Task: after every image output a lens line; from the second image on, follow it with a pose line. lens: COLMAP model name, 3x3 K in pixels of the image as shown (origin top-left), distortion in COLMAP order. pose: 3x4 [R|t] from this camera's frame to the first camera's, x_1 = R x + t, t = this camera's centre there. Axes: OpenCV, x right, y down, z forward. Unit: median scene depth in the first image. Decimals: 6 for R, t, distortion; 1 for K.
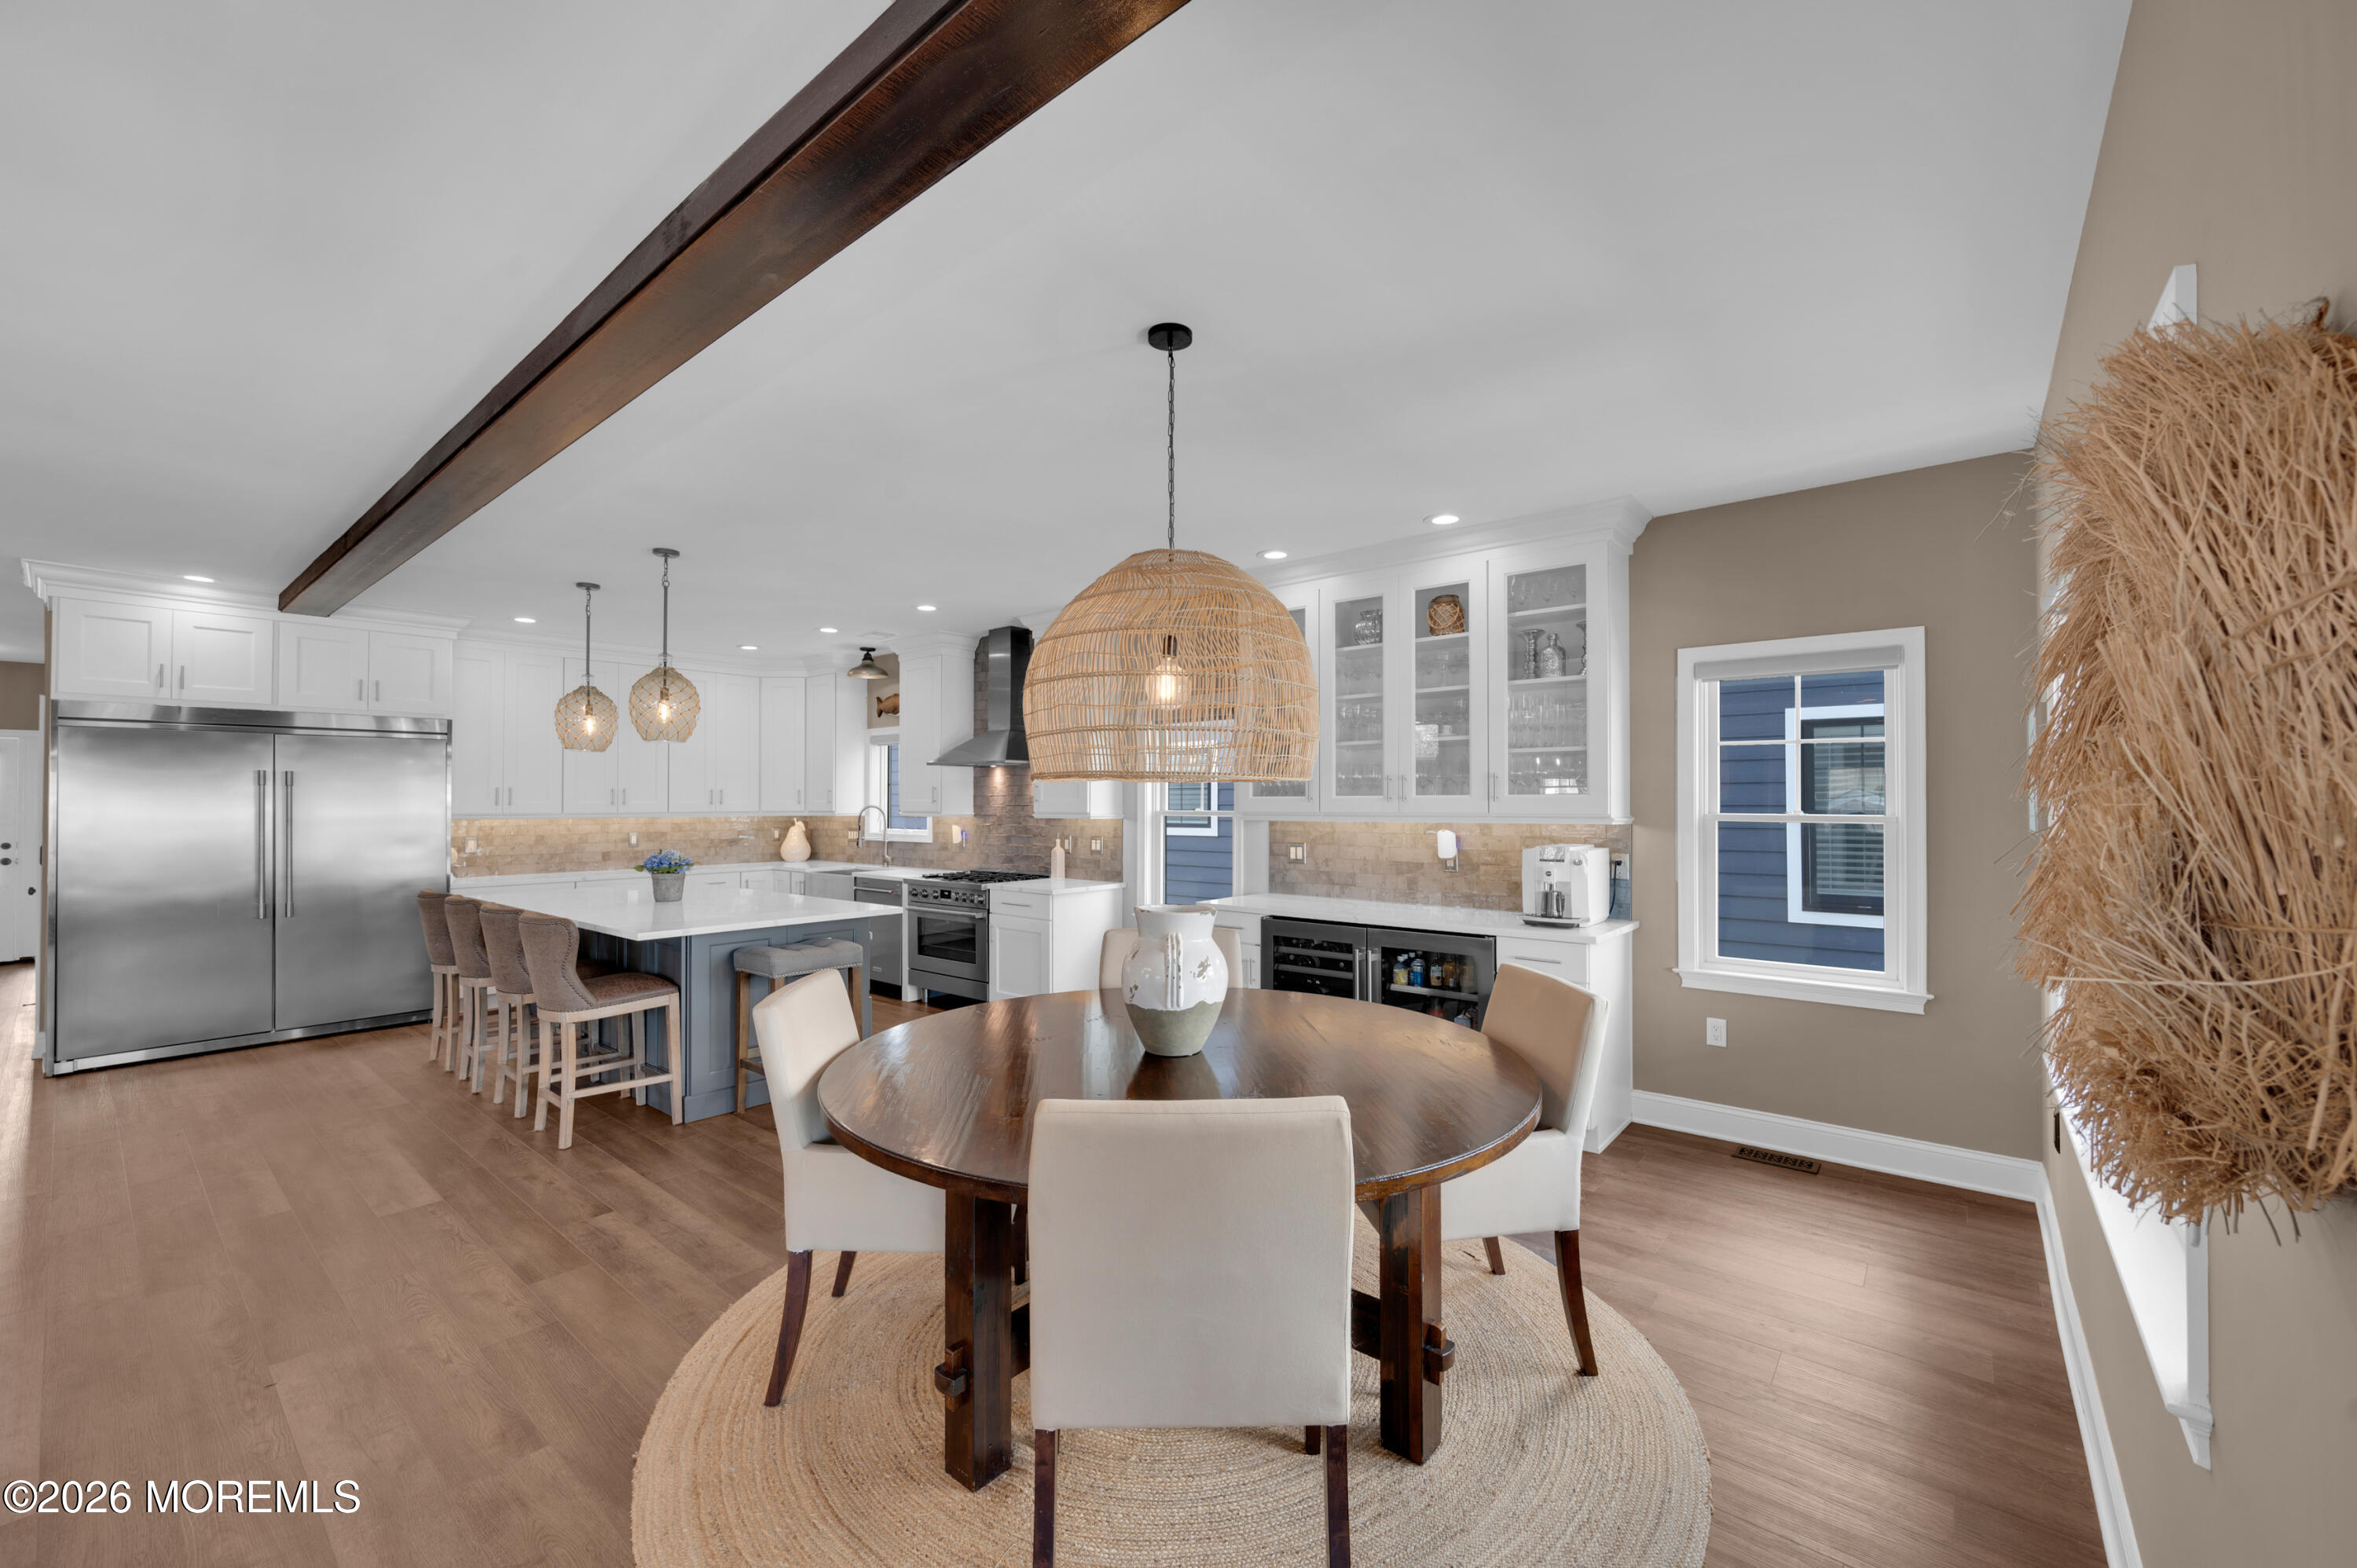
lens RADIAL K [[929.7, 0, 1193.5], [0, 929.7, 782.7], [0, 0, 1]] dist [0.001931, -0.000080]
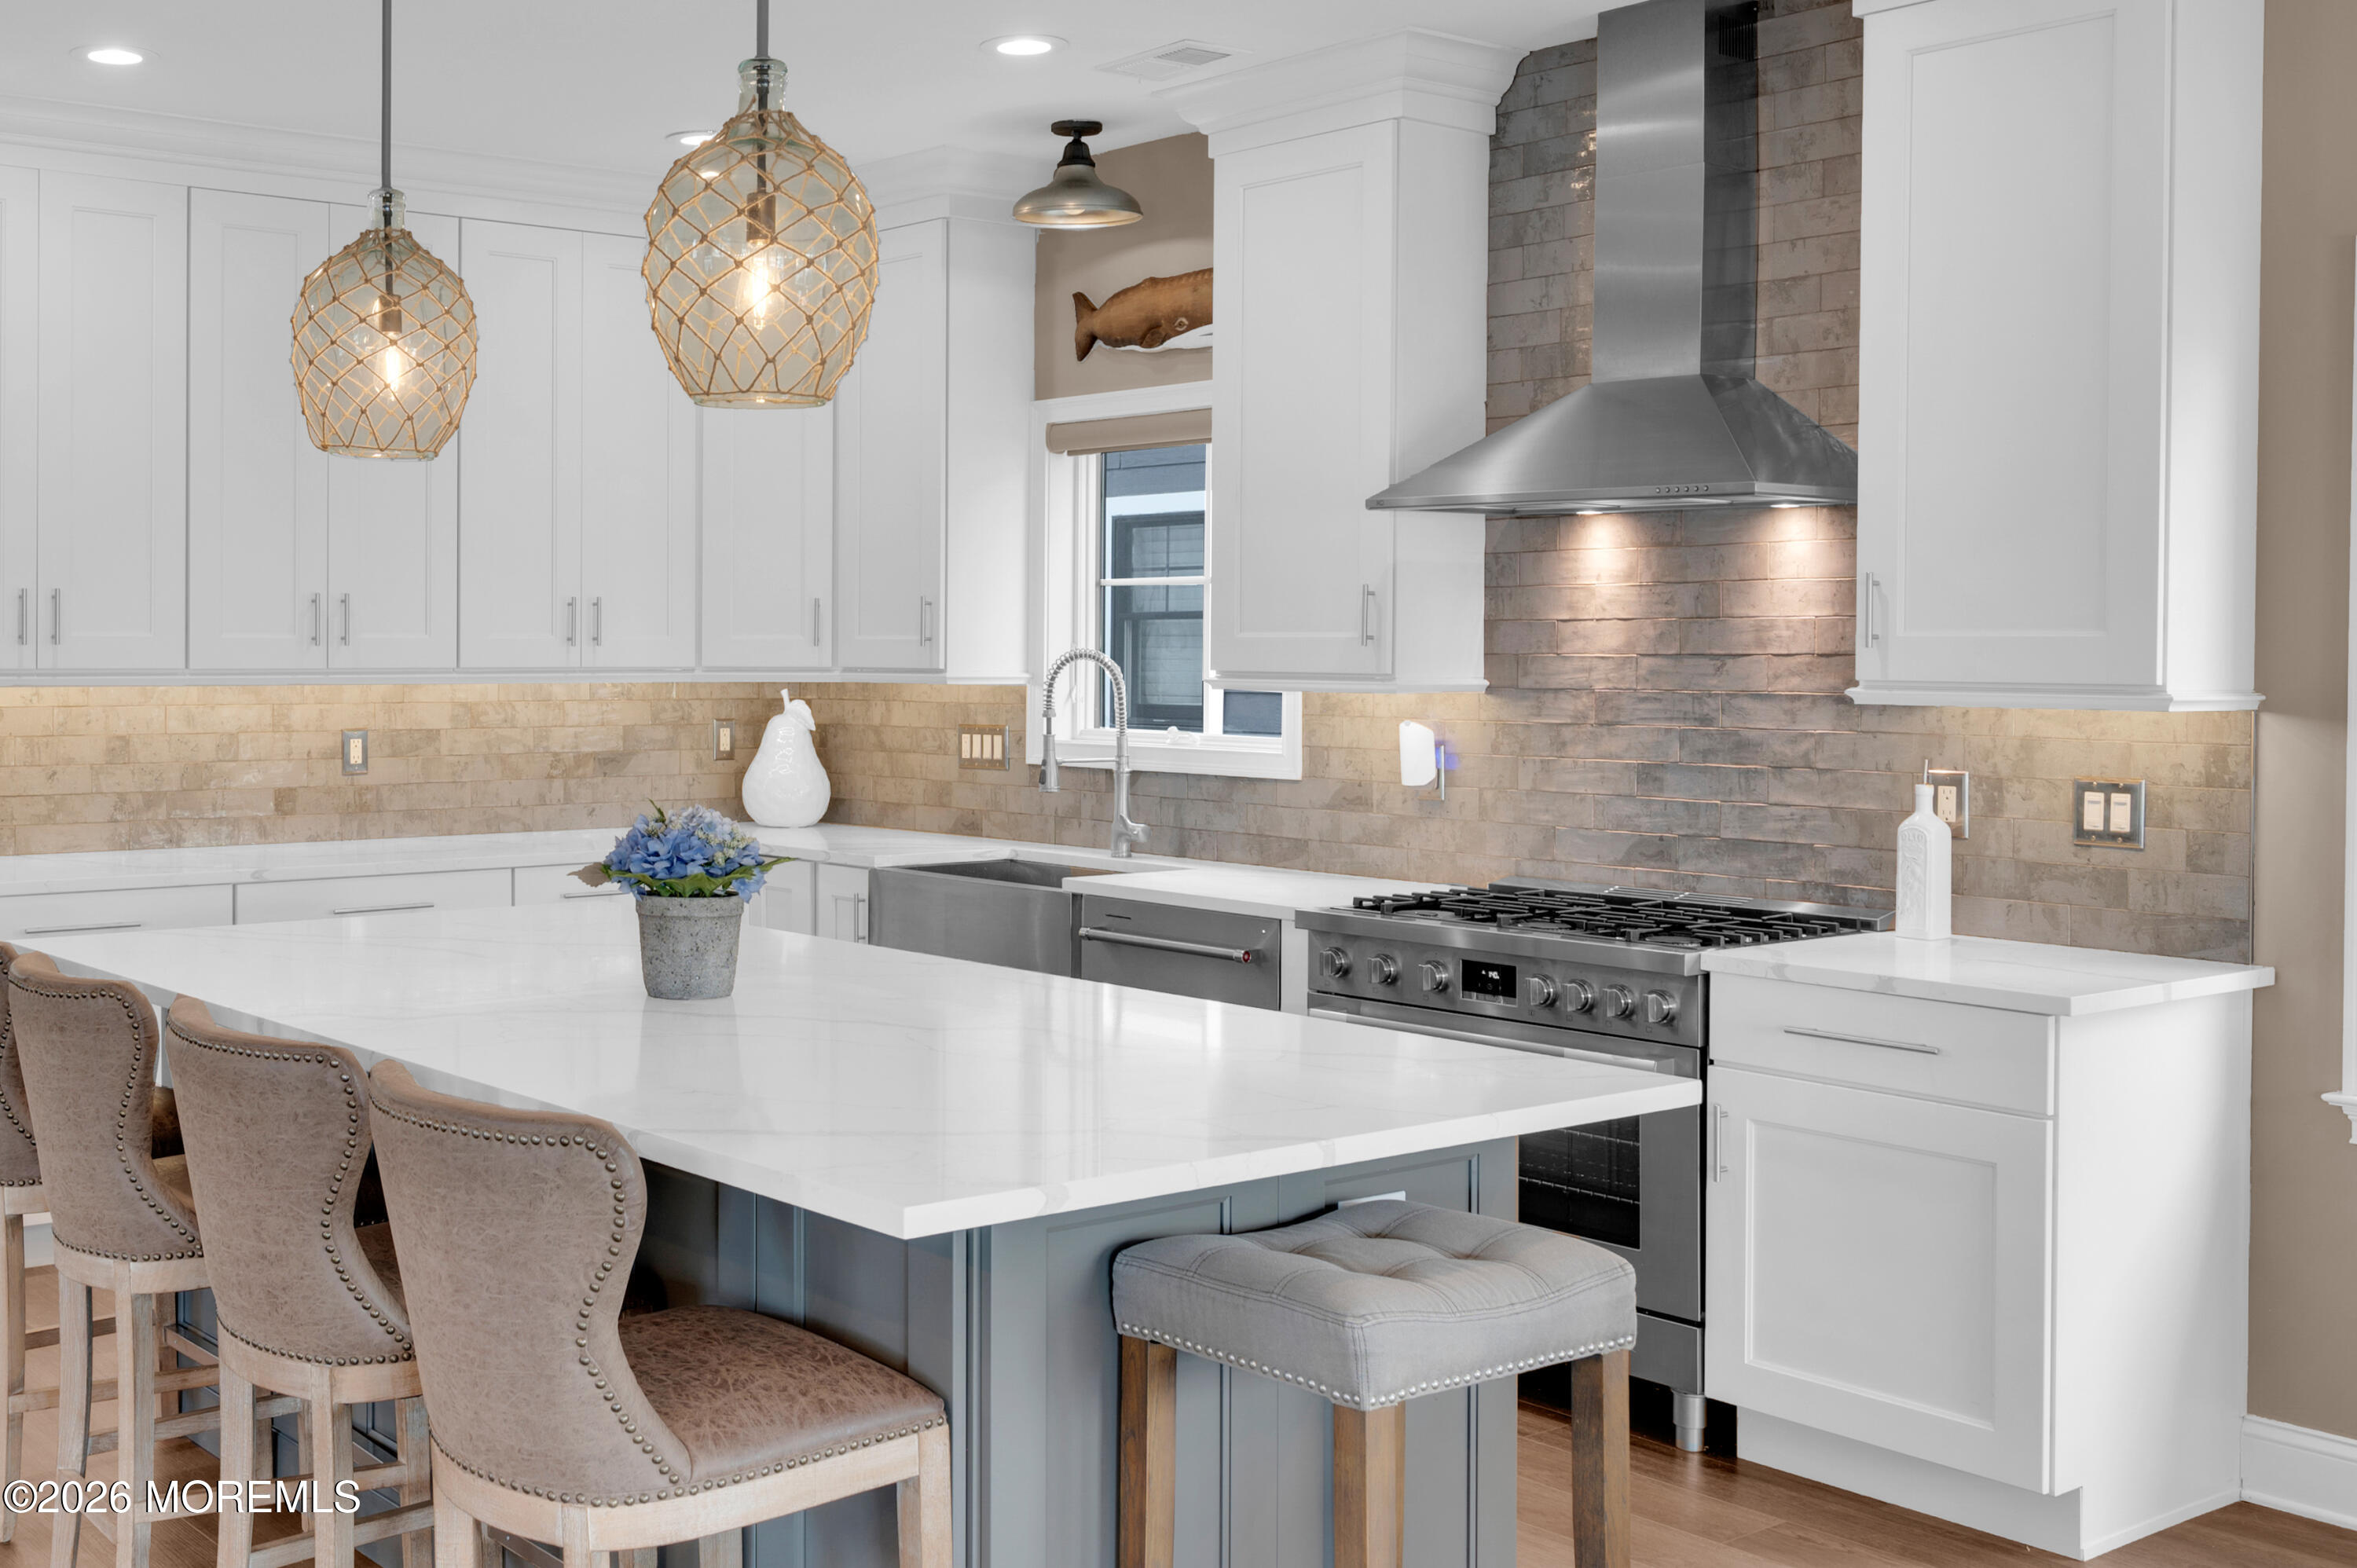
lens RADIAL K [[2475.2, 0, 786.0], [0, 2475.2, 674.3], [0, 0, 1]] dist [0.012346, 0.000000]
pose [[0.966500, 0.009003, -0.256509, -0.249553], [-0.000385, 0.999434, 0.033627, 0.005264], [0.256667, -0.032402, 0.965957, 0.216861]]
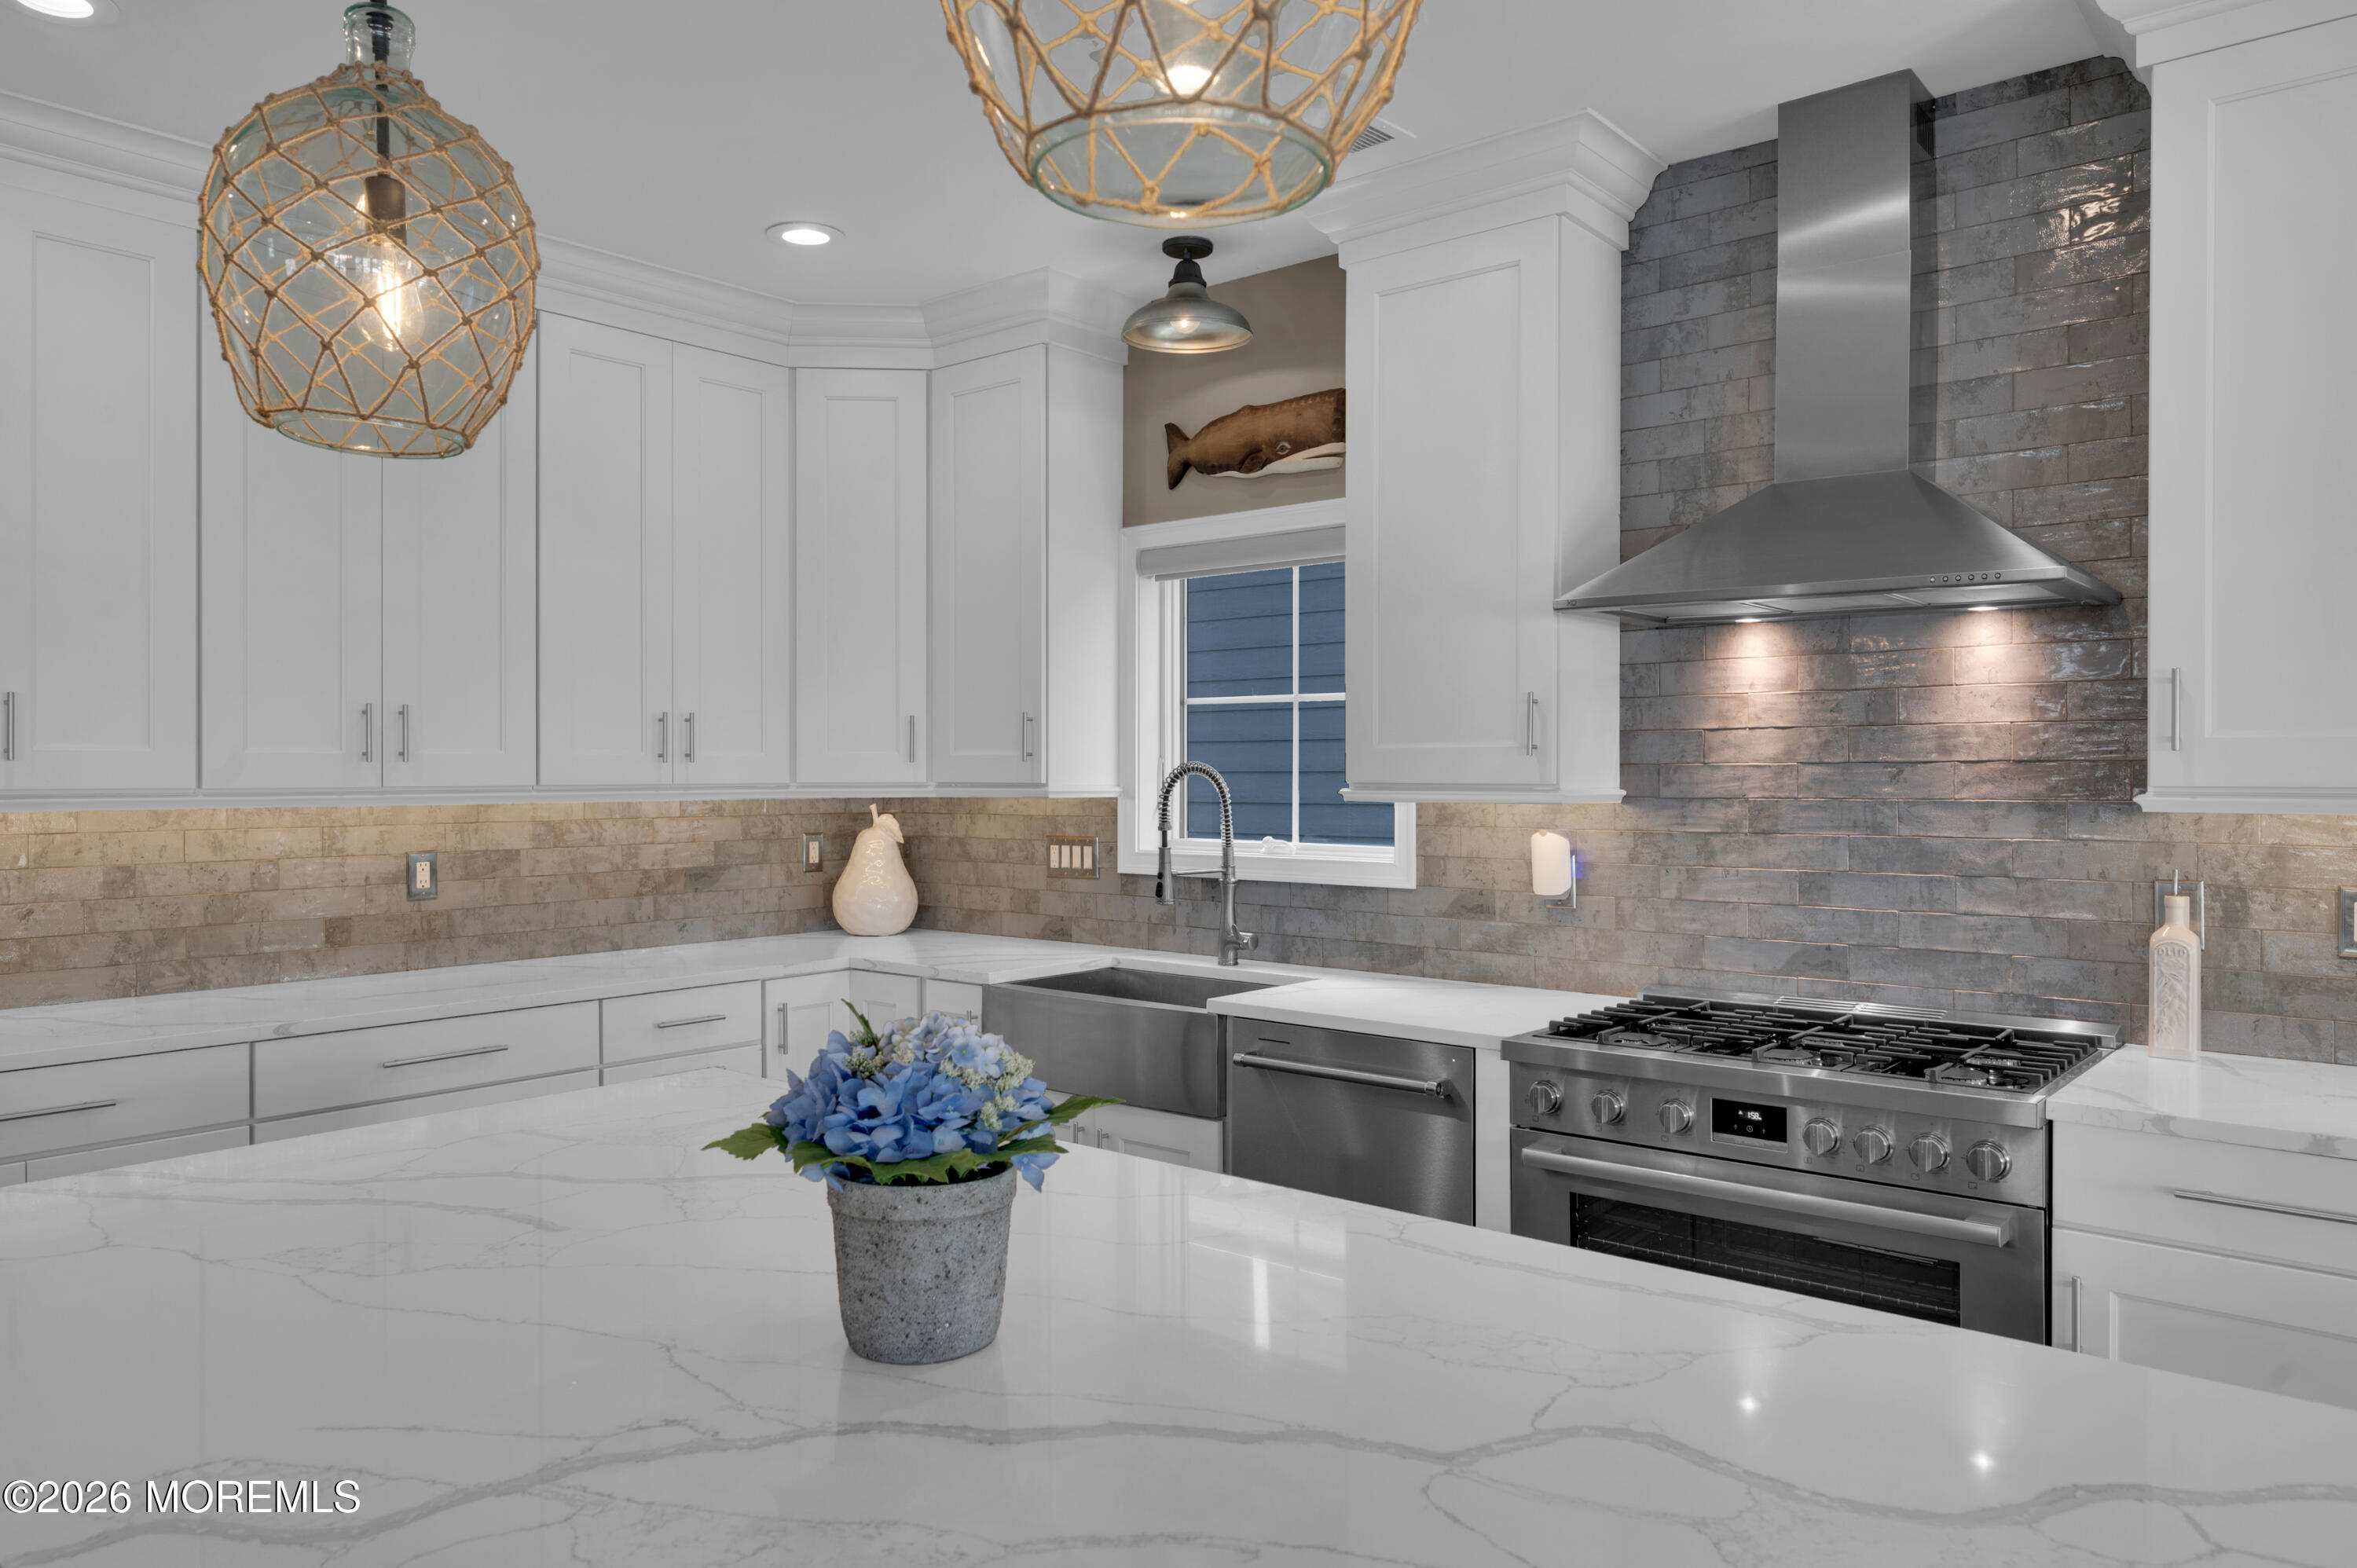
lens RADIAL K [[1559.7, 0, 1182.5], [0, 1559.7, 766.1], [0, 0, 1]] dist [0.000522, 0.004031]
pose [[0.999931, 0.000956, -0.011739, -0.367106], [-0.000738, 0.999828, 0.018536, 0.016294], [0.011755, -0.018527, 0.999759, 0.520433]]
